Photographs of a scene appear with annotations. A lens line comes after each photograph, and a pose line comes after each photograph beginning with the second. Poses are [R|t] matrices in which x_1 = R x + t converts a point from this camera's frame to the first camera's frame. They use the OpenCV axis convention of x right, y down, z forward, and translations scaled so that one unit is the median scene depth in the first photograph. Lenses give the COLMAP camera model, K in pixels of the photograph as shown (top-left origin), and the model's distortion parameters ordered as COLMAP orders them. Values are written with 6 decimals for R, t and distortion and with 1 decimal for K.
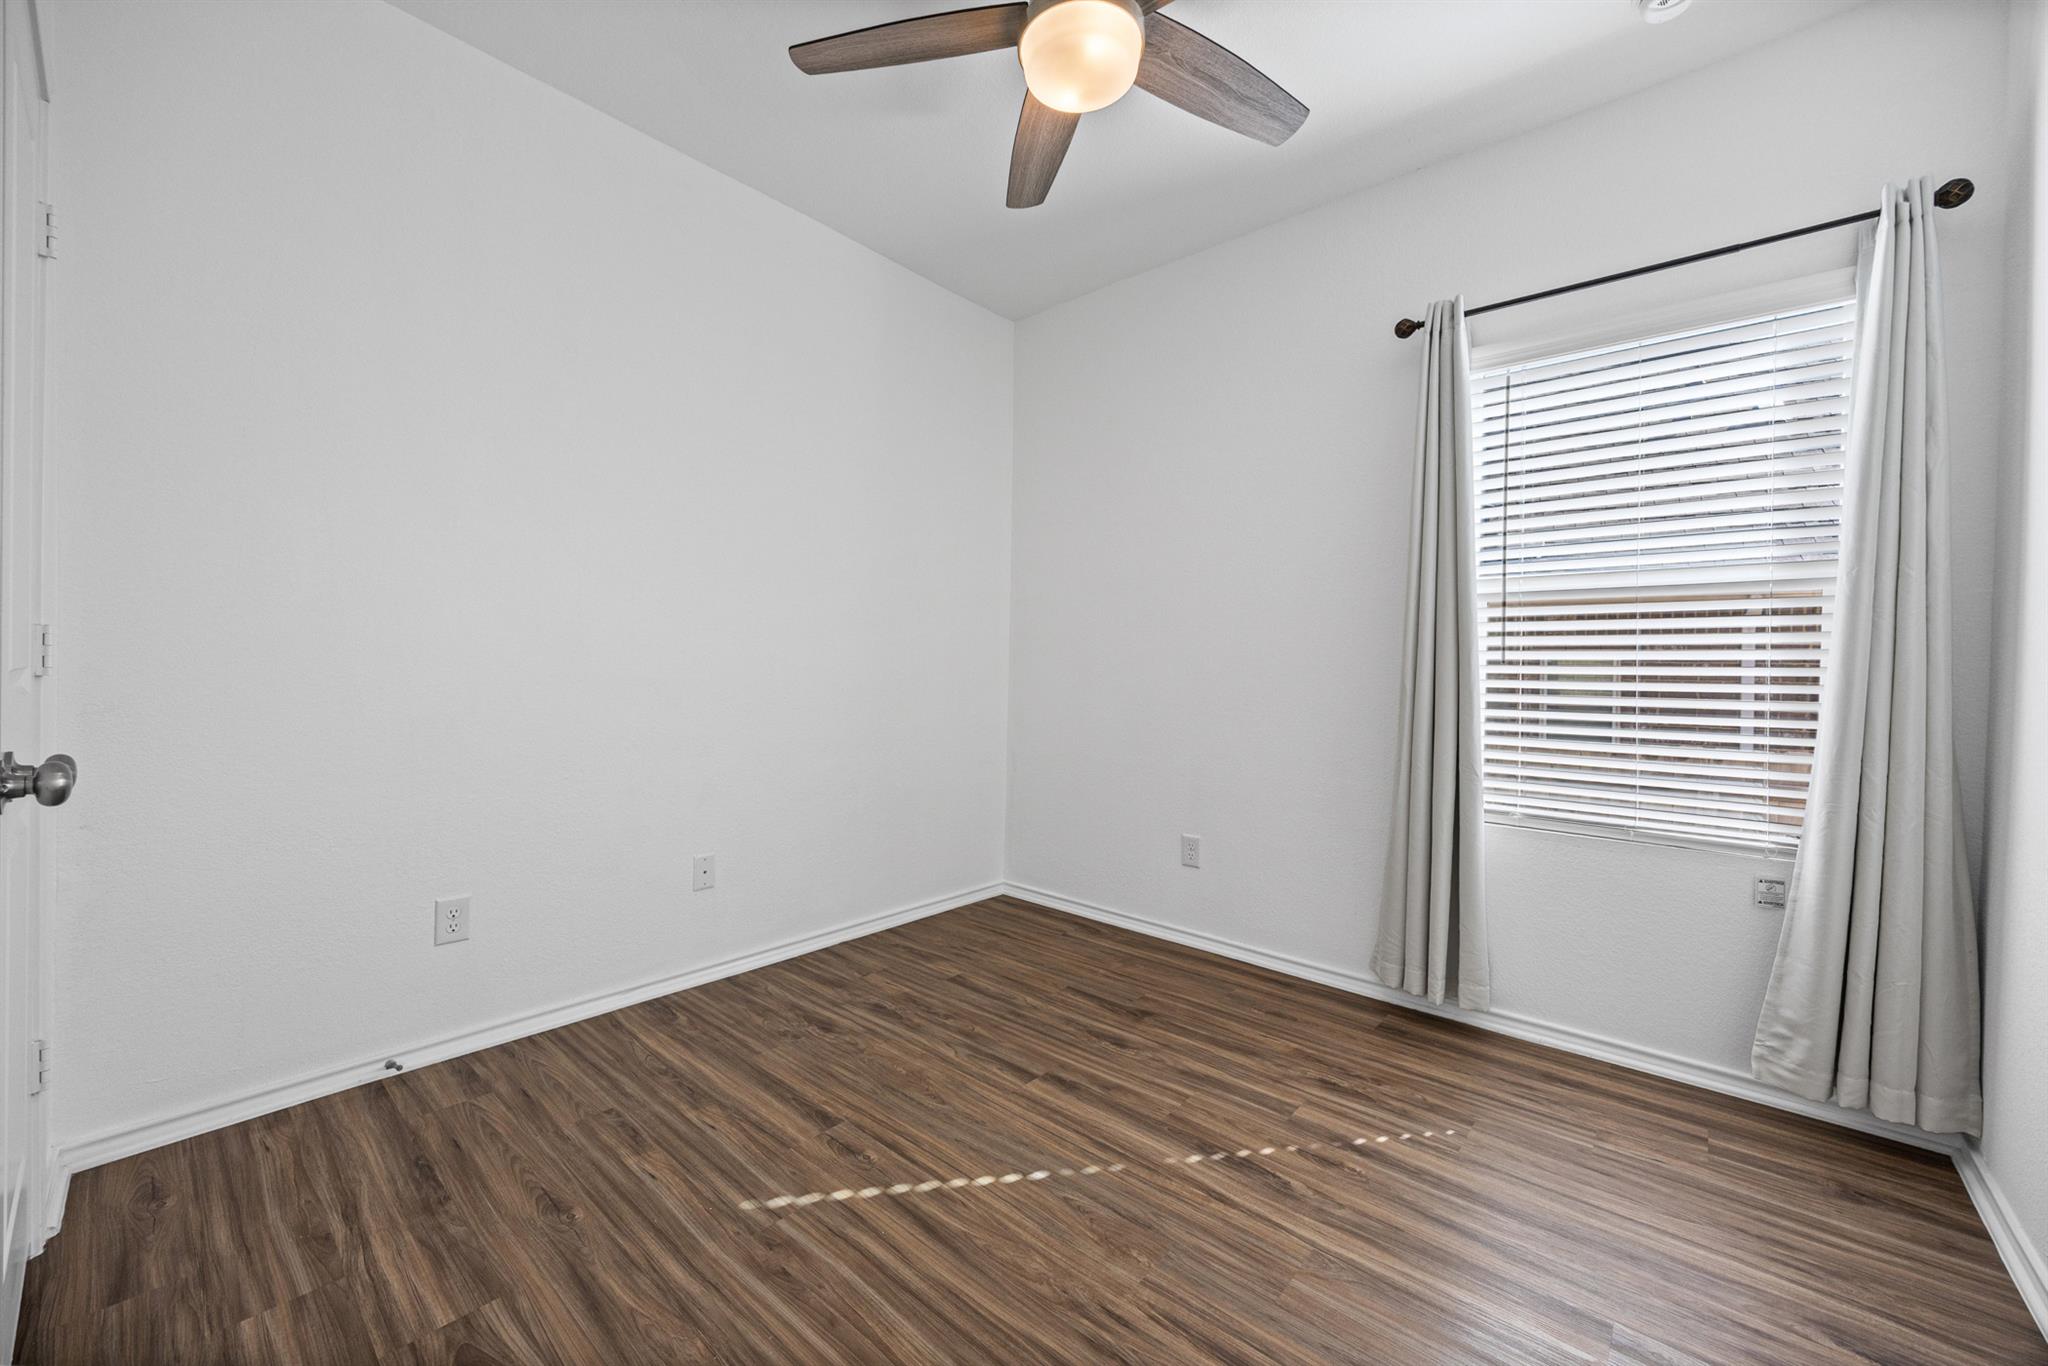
lens RADIAL K [[782.4, 0, 1024.0], [0, 782.4, 683.0], [0, 0, 1]] dist [-0.002196, -0.000255]
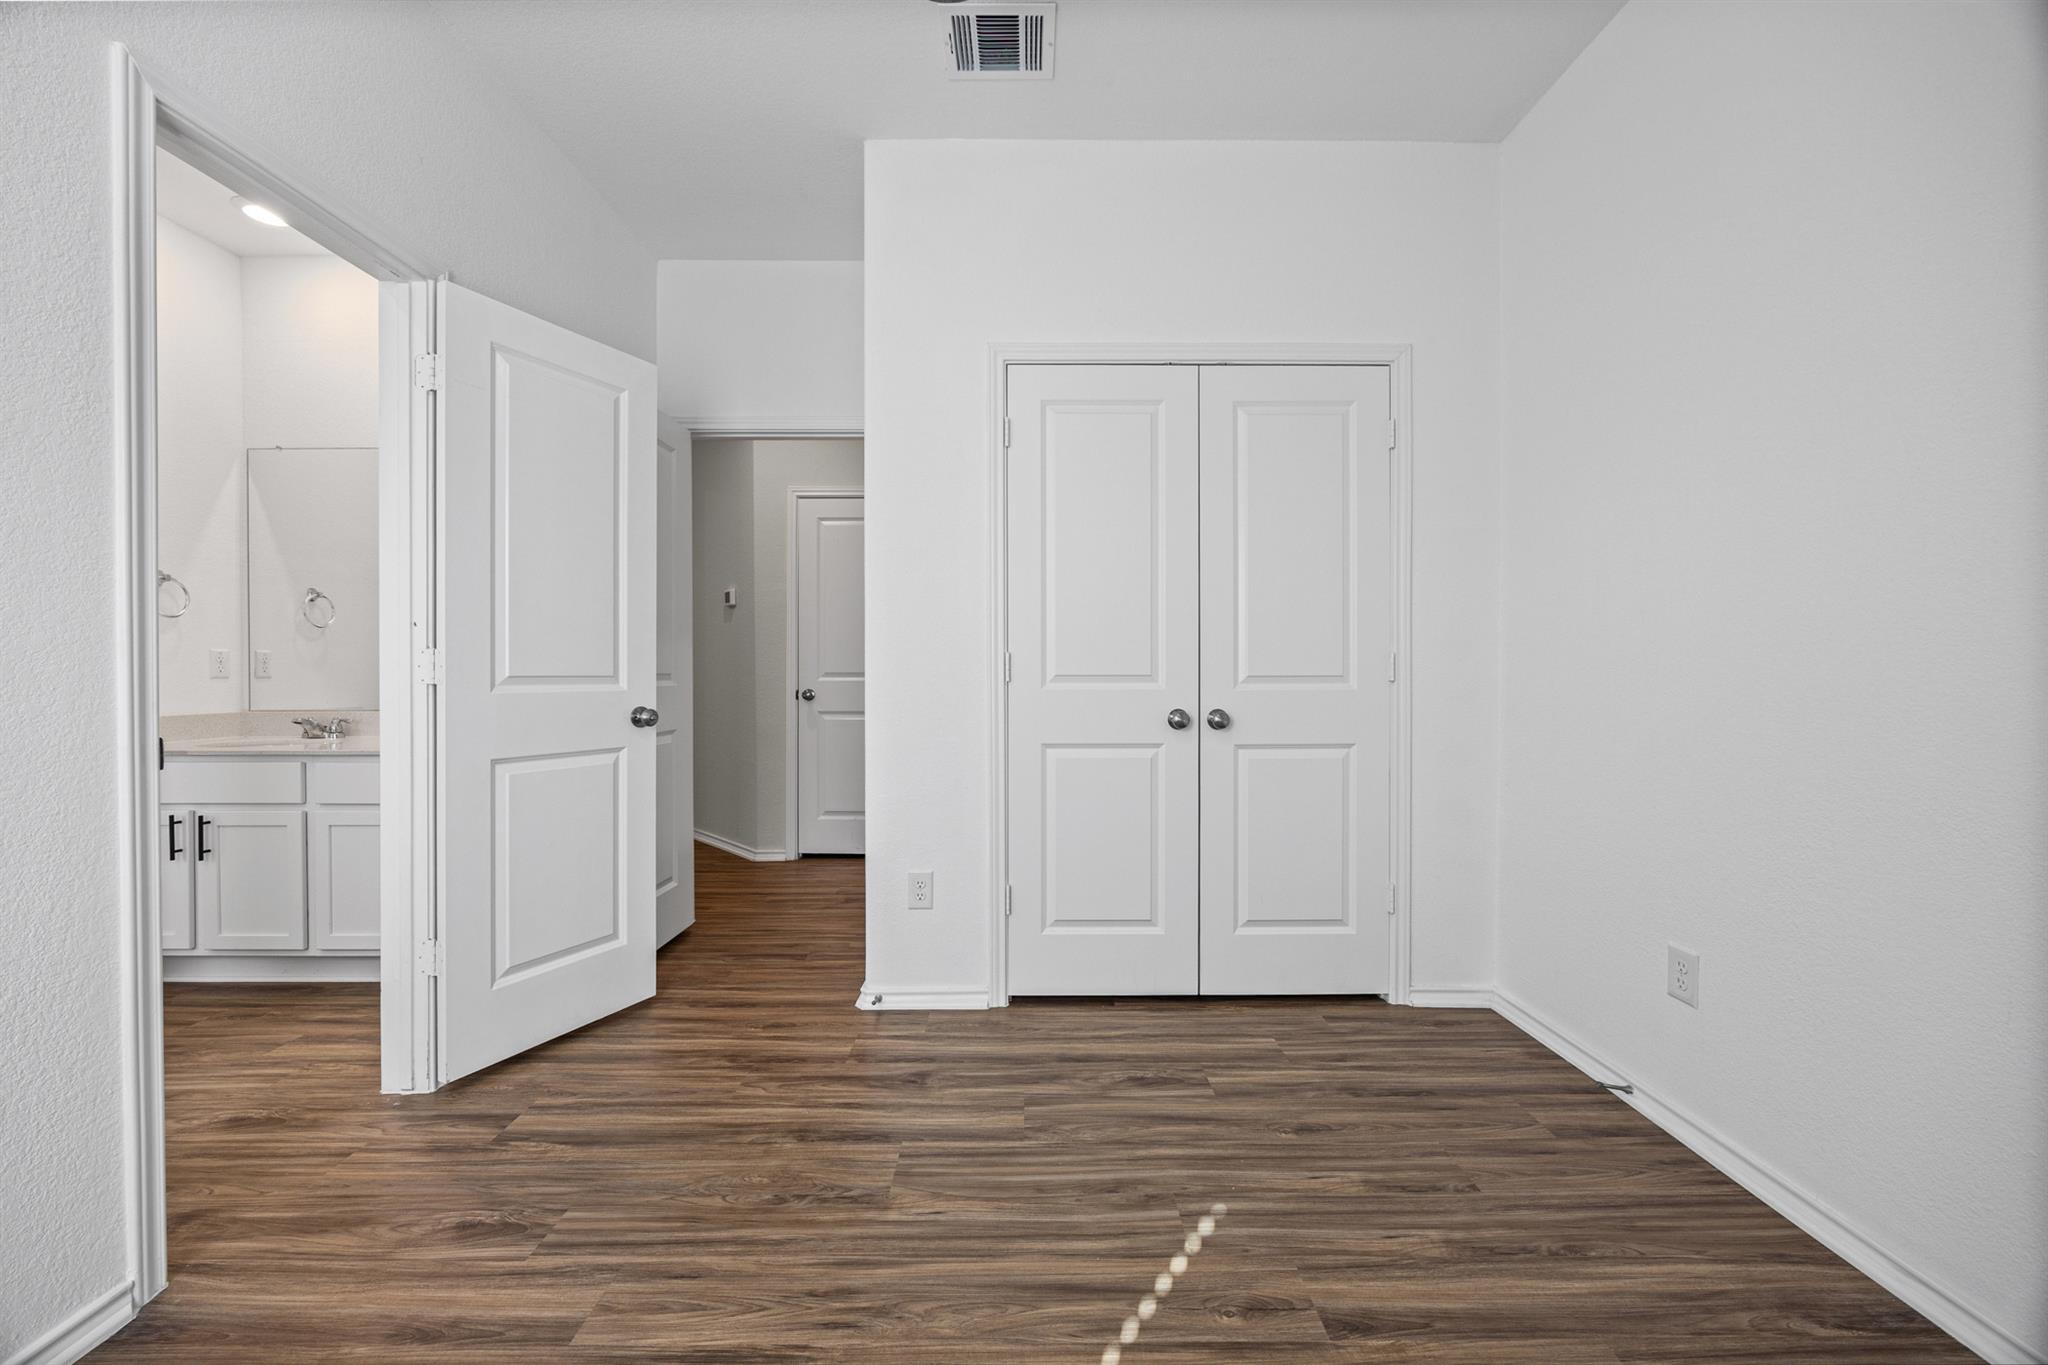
lens RADIAL K [[782.4, 0, 1024.0], [0, 782.4, 682.5], [0, 0, 1]] dist [-0.002196, -0.000255]
pose [[-0.760717, -0.007956, -0.649035, 0.505439], [-0.021047, 0.999701, 0.012414, -0.013032], [0.648743, 0.023104, -0.760657, 1.621622]]
